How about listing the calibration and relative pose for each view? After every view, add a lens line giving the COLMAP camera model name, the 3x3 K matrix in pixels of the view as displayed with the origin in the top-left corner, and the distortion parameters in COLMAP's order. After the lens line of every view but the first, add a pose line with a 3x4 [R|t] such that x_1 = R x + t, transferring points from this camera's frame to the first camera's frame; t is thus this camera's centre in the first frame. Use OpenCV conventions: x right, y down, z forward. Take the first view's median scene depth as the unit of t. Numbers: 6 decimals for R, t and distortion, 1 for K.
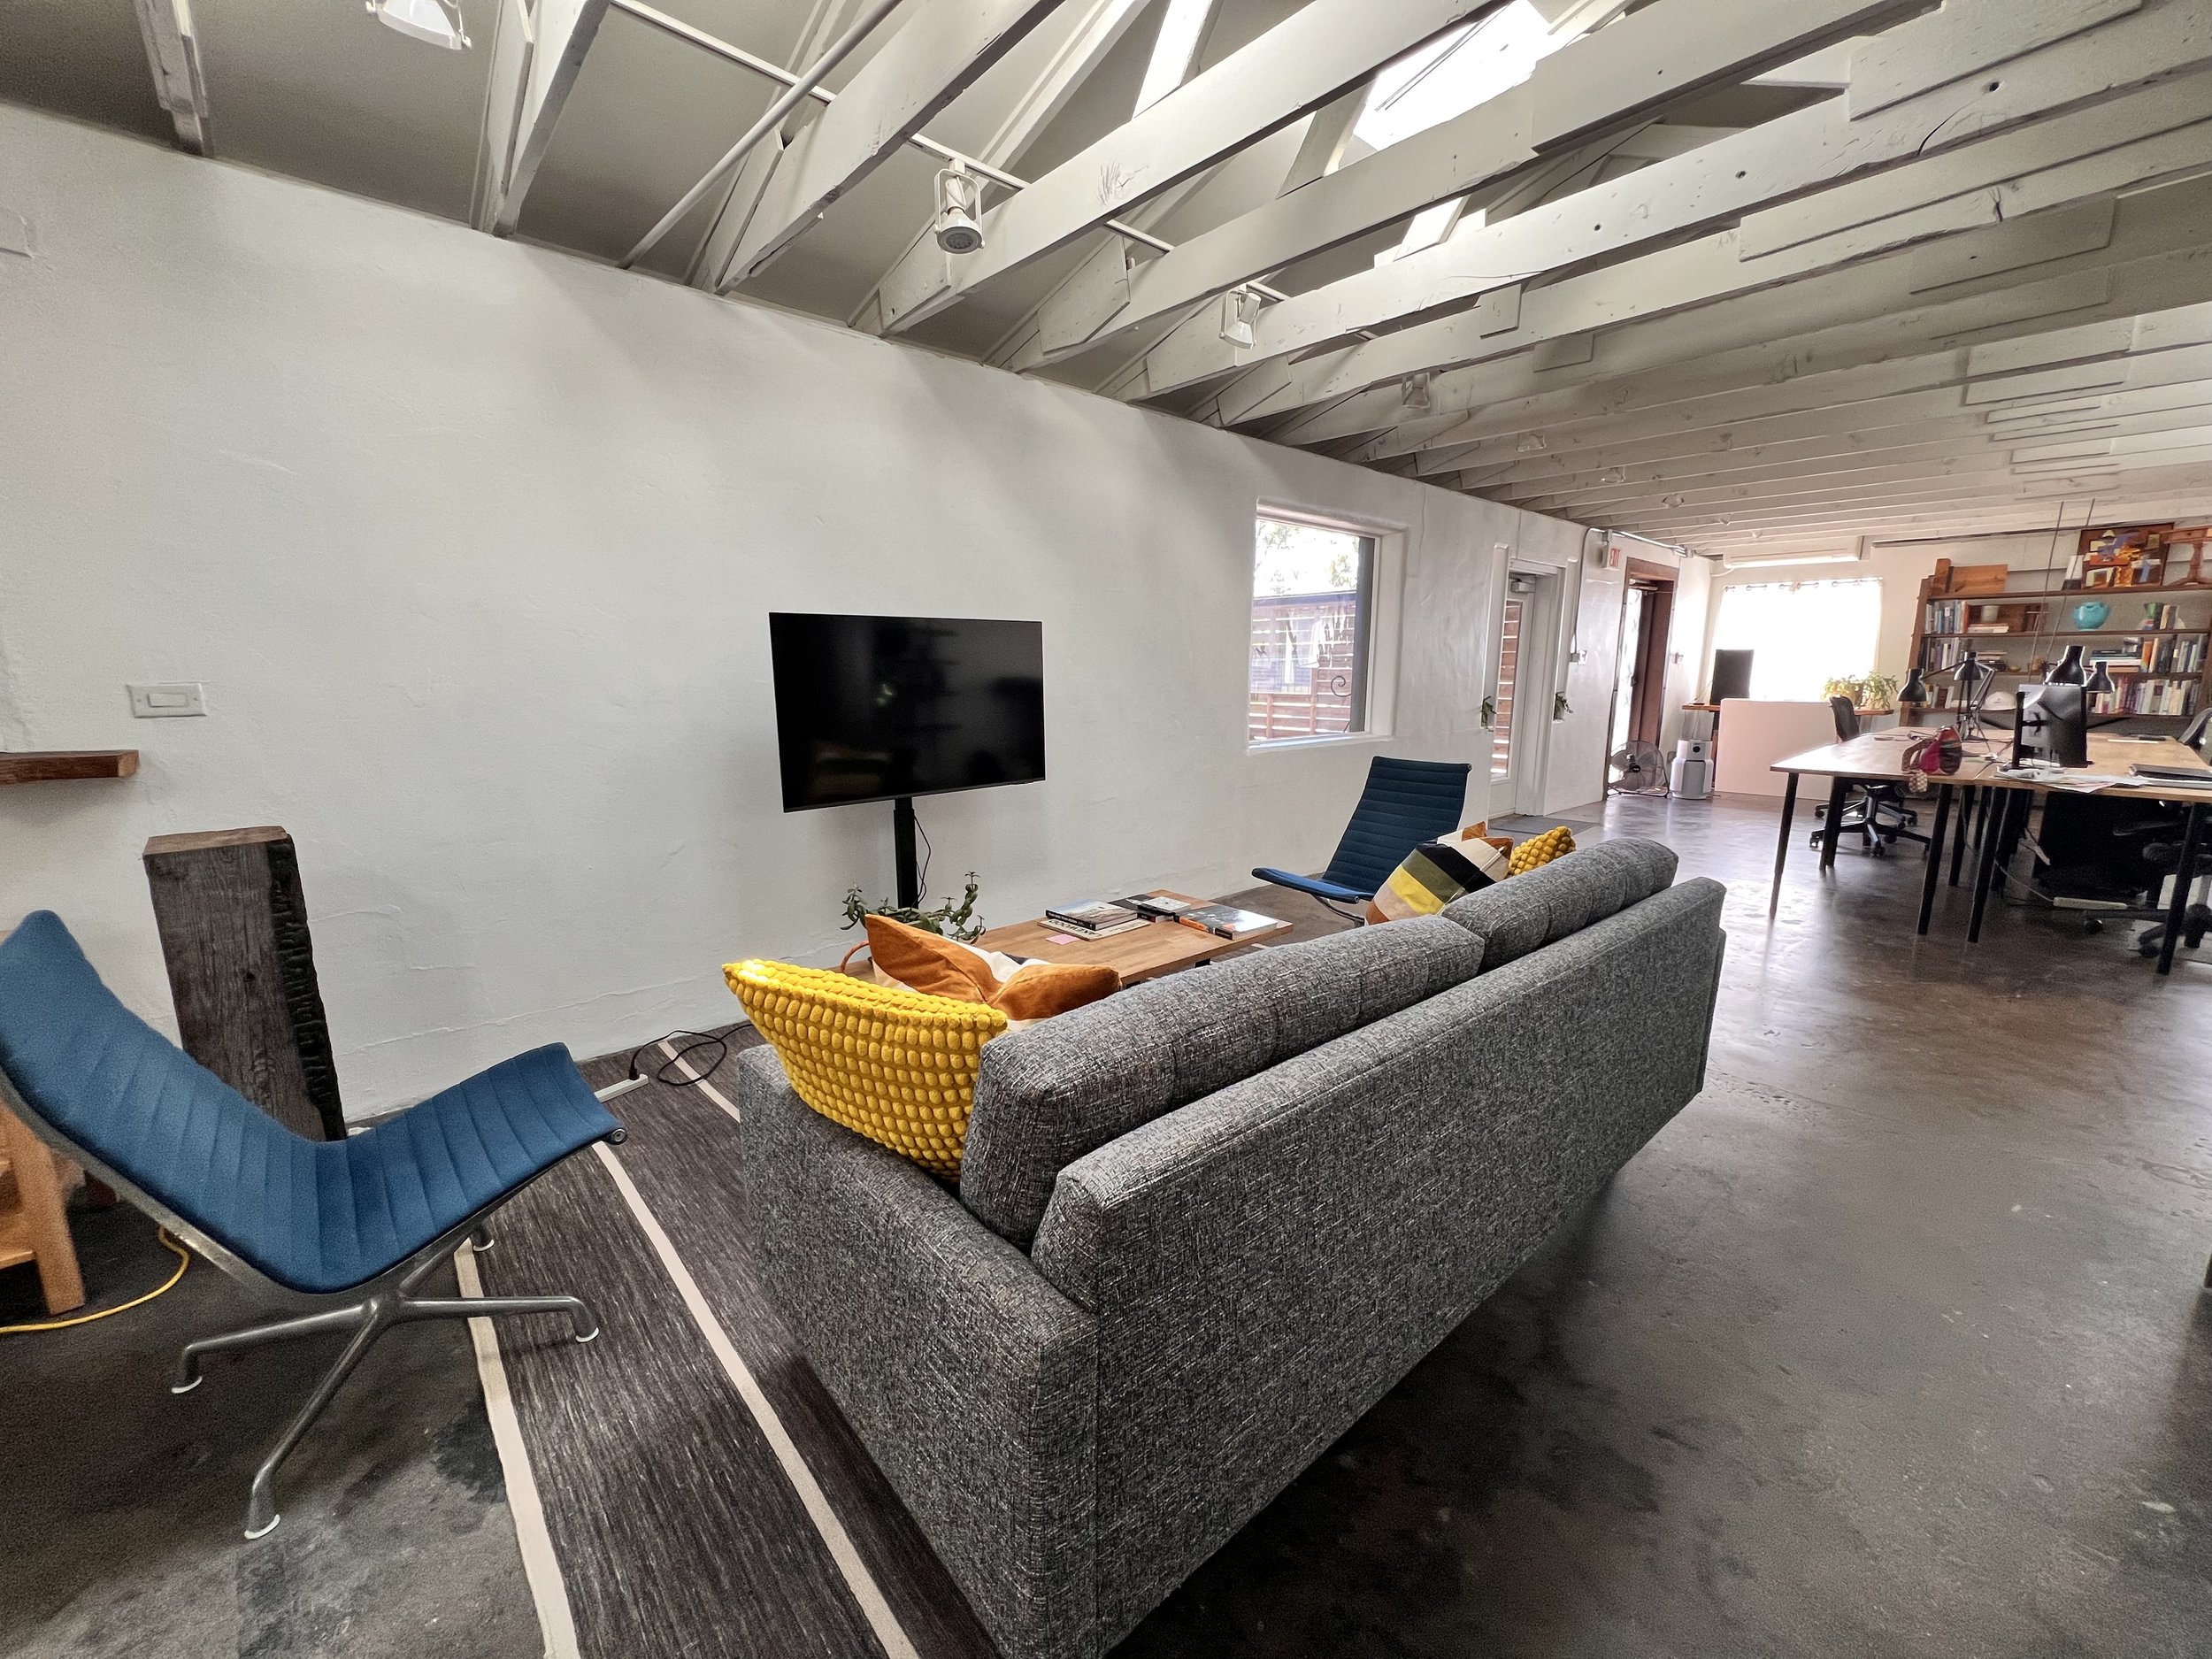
lens RADIAL K [[881.3, 0, 1104.7], [0, 881.3, 820.1], [0, 0, 1]] dist [0.000285, -0.000003]
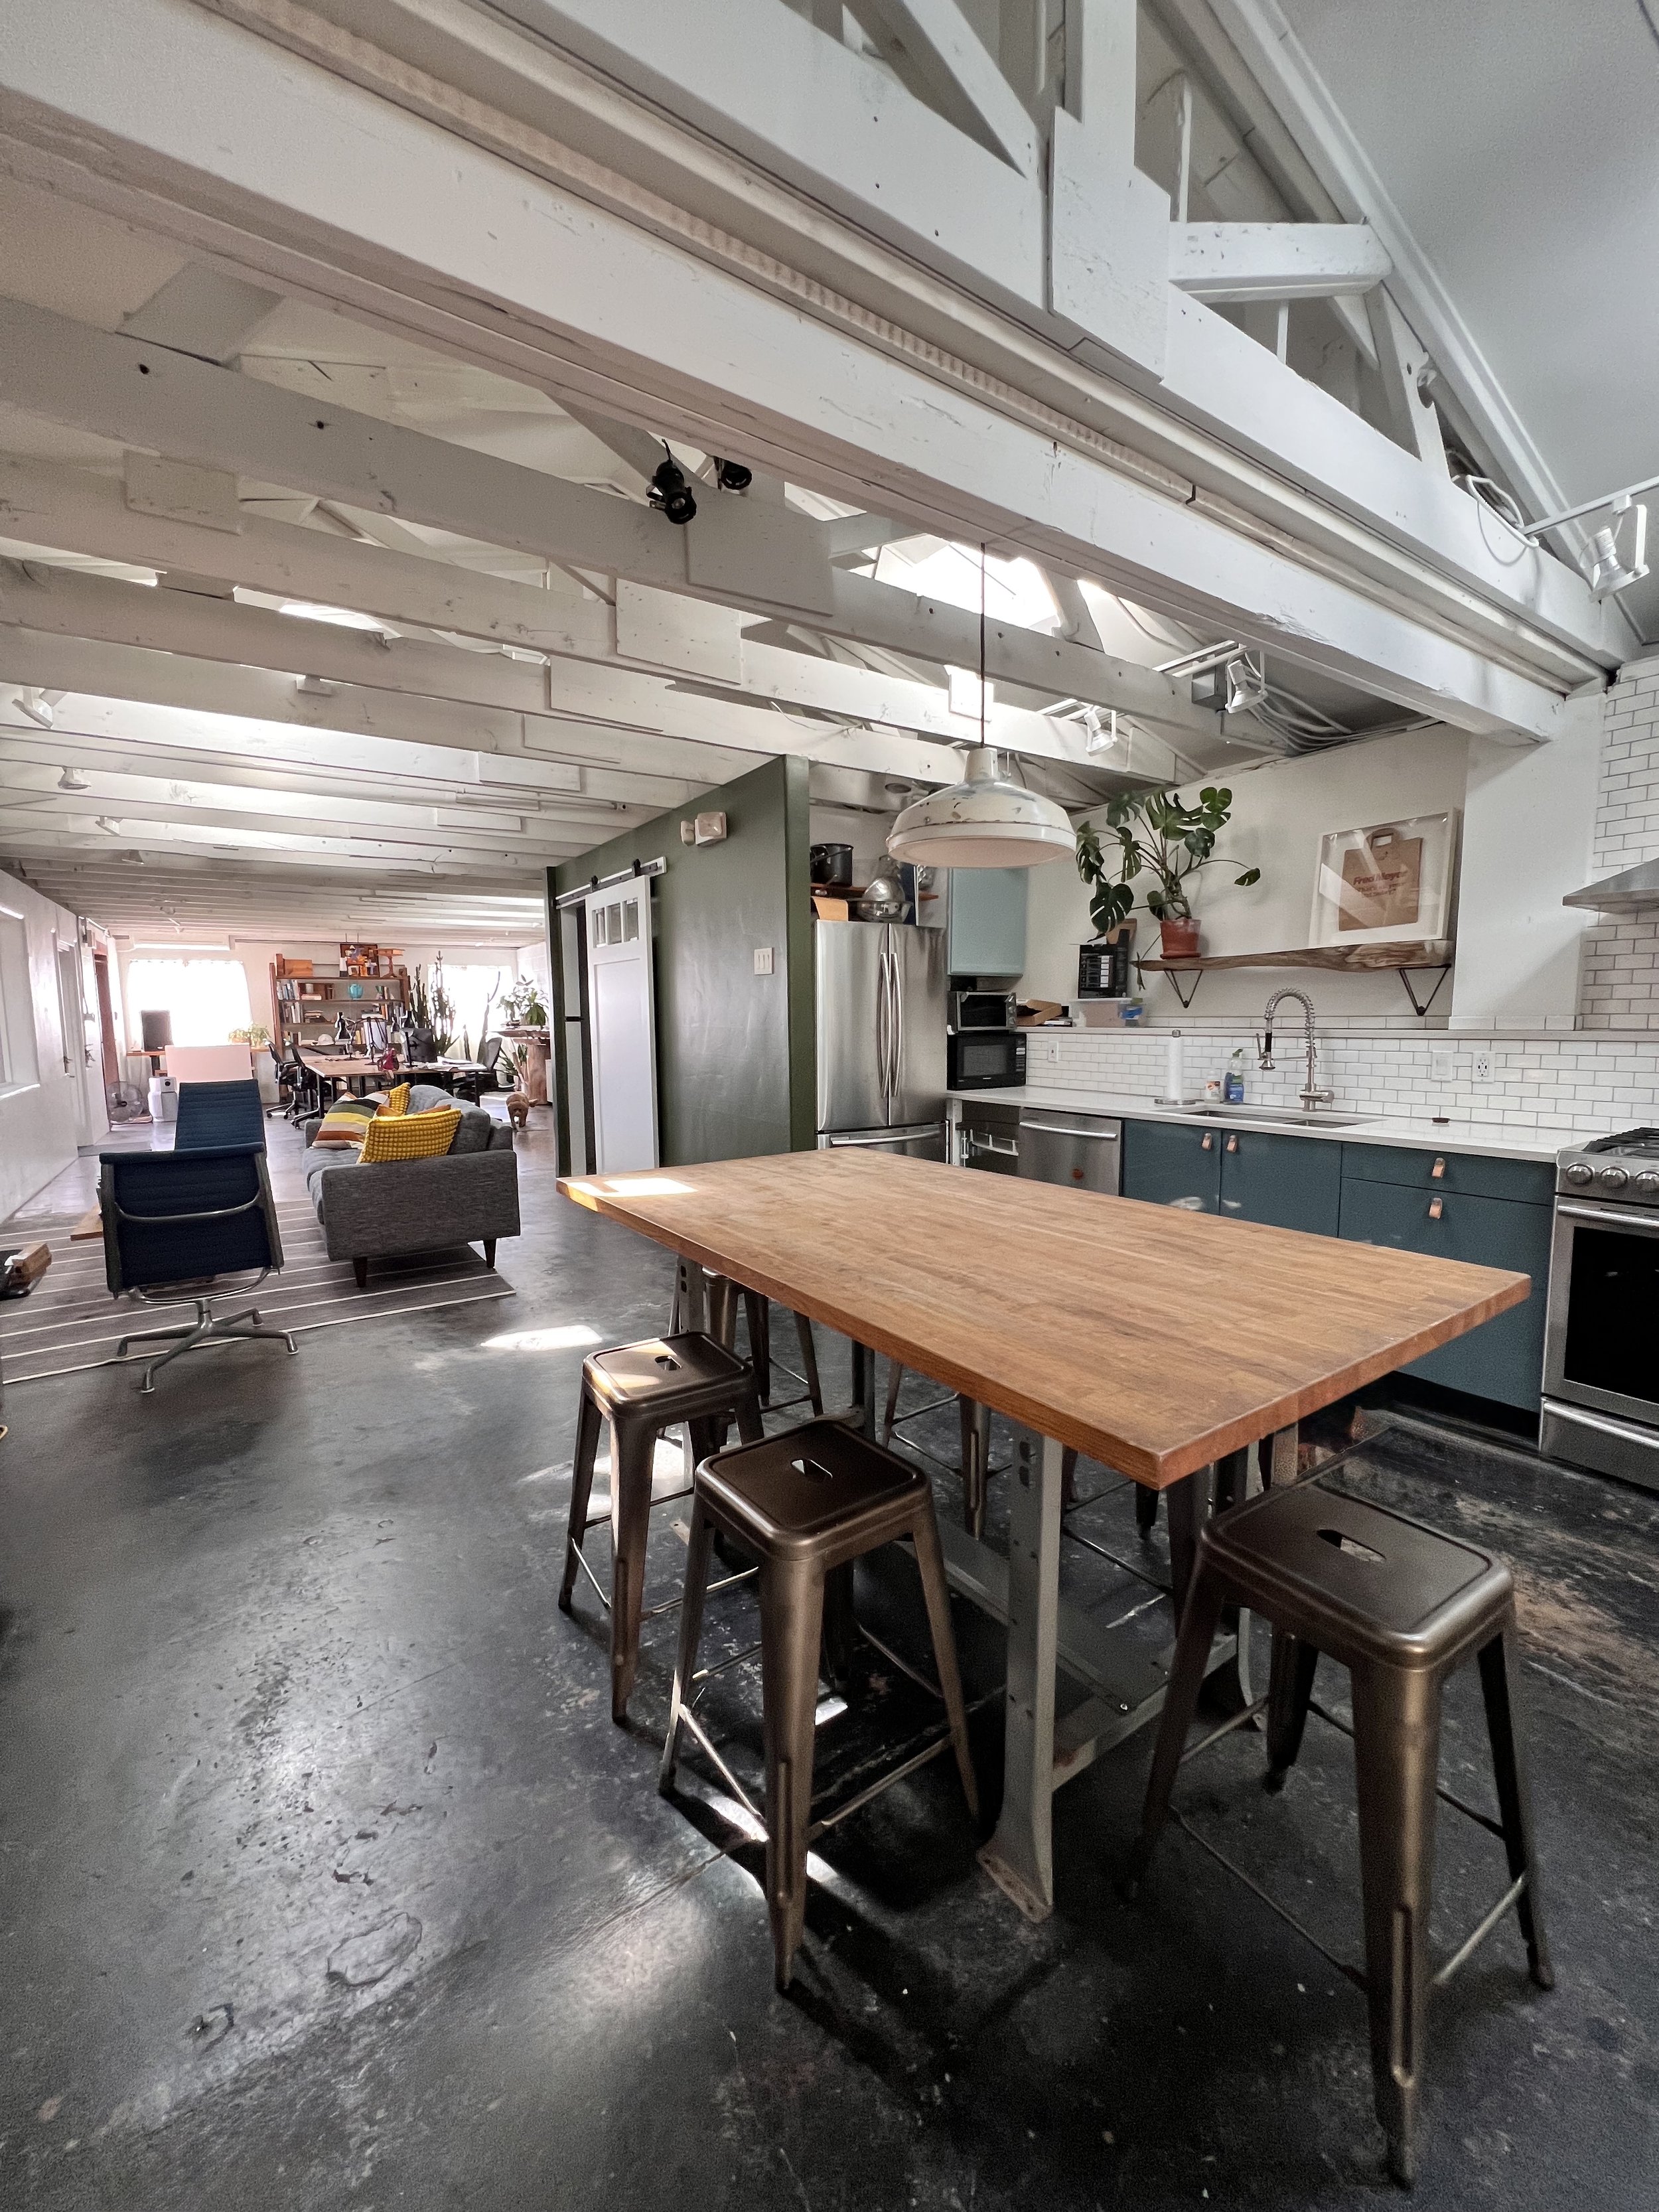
lens RADIAL K [[881.3, 0, 823.9], [0, 881.3, 1105.6], [0, 0, 1]] dist [0.000285, -0.000003]
pose [[0.137687, -0.111791, 0.984147, -1.414313], [0.180326, 0.979834, 0.086073, 0.040972], [-0.973922, 0.165616, 0.155069, -0.456397]]
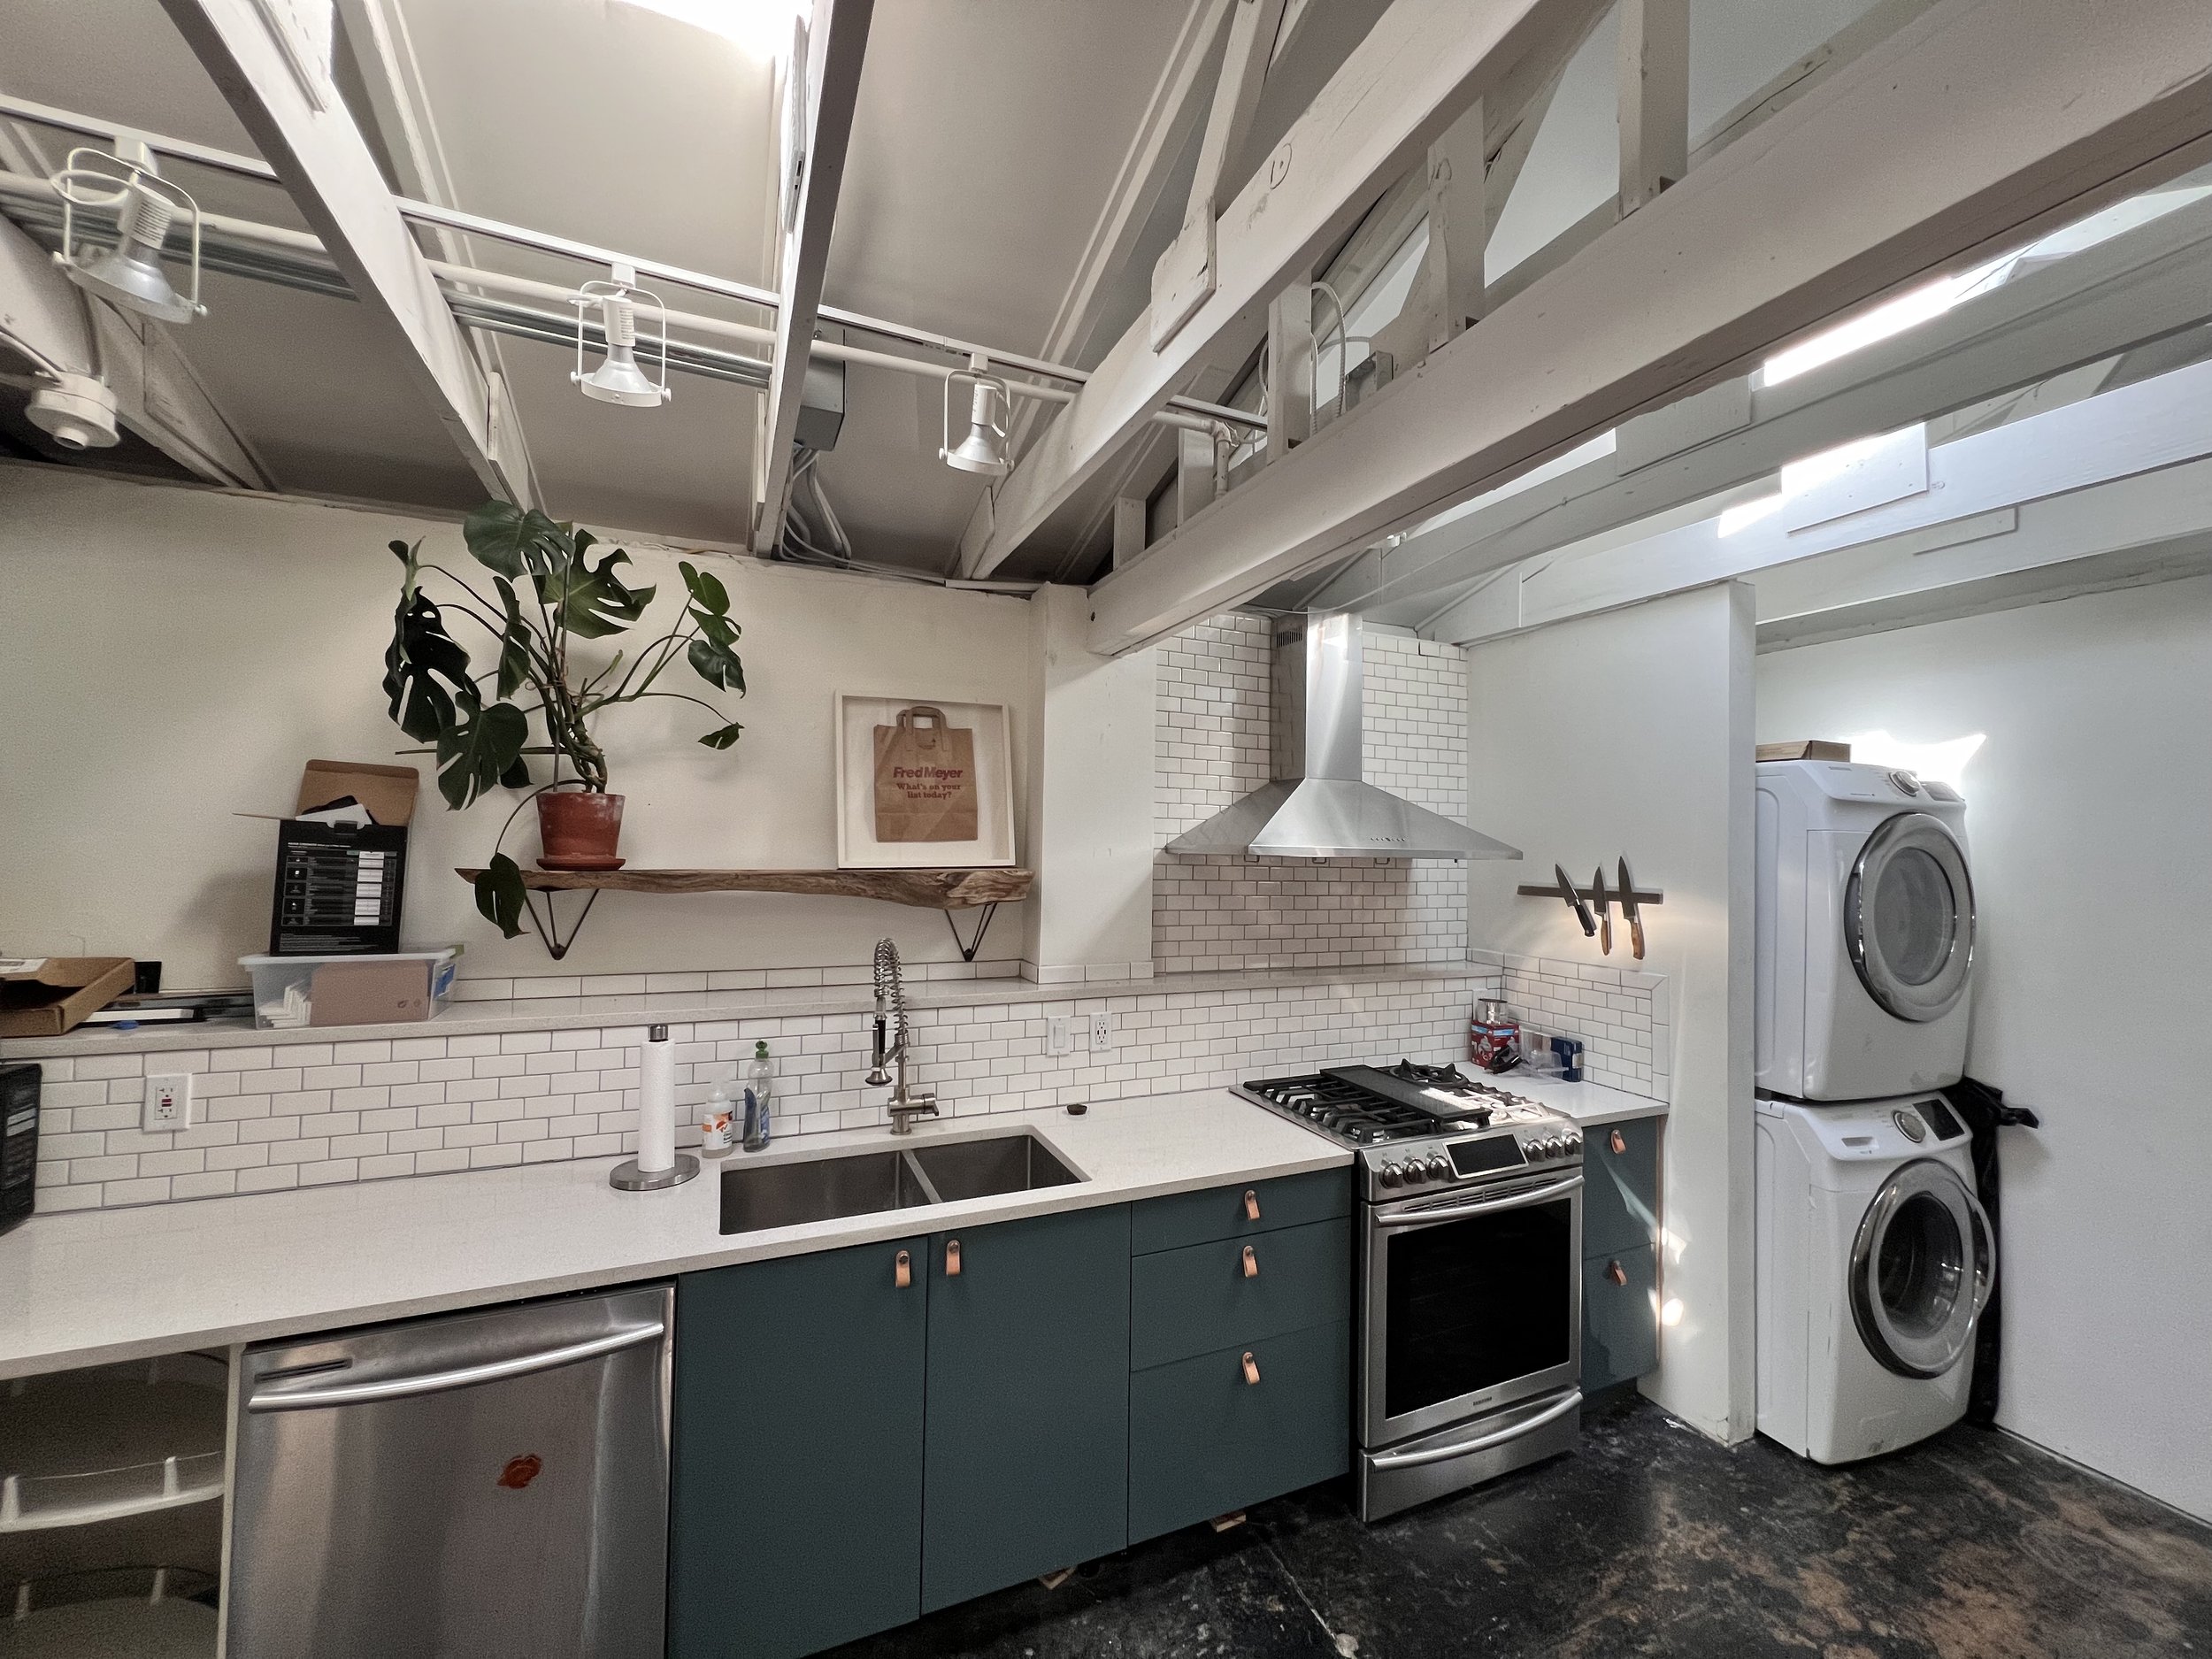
lens RADIAL K [[881.3, 0, 1104.0], [0, 881.3, 827.5], [0, 0, 1]] dist [0.000285, -0.000003]
pose [[-0.951243, -0.015885, 0.308033, -0.478571], [0.029506, 0.989406, 0.142142, -0.094659], [-0.307028, 0.144300, -0.940697, -0.288582]]
